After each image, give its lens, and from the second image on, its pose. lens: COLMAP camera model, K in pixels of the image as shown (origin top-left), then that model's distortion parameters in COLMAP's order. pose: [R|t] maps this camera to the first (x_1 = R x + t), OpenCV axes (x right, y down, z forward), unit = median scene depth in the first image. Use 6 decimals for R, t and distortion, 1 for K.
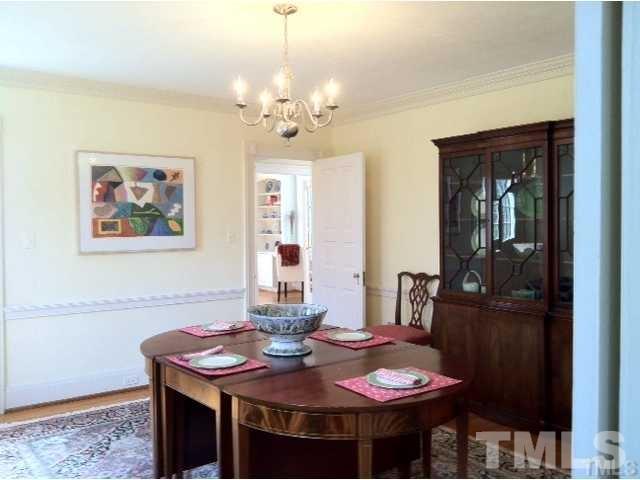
lens RADIAL K [[573.3, 0, 319.0], [0, 573.3, 242.5], [0, 0, 1]] dist [-0.013942, -0.033665]
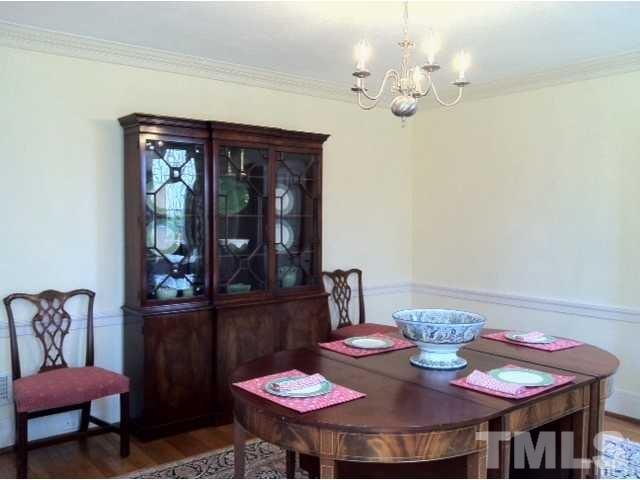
lens RADIAL K [[573.3, 0, 318.7], [0, 573.3, 236.0], [0, 0, 1]] dist [-0.013942, -0.033665]
pose [[-0.034113, -0.028447, 0.999013, -0.590495], [0.032933, 0.999020, 0.029572, -0.026413], [-0.998875, 0.033909, -0.033143, 0.779062]]
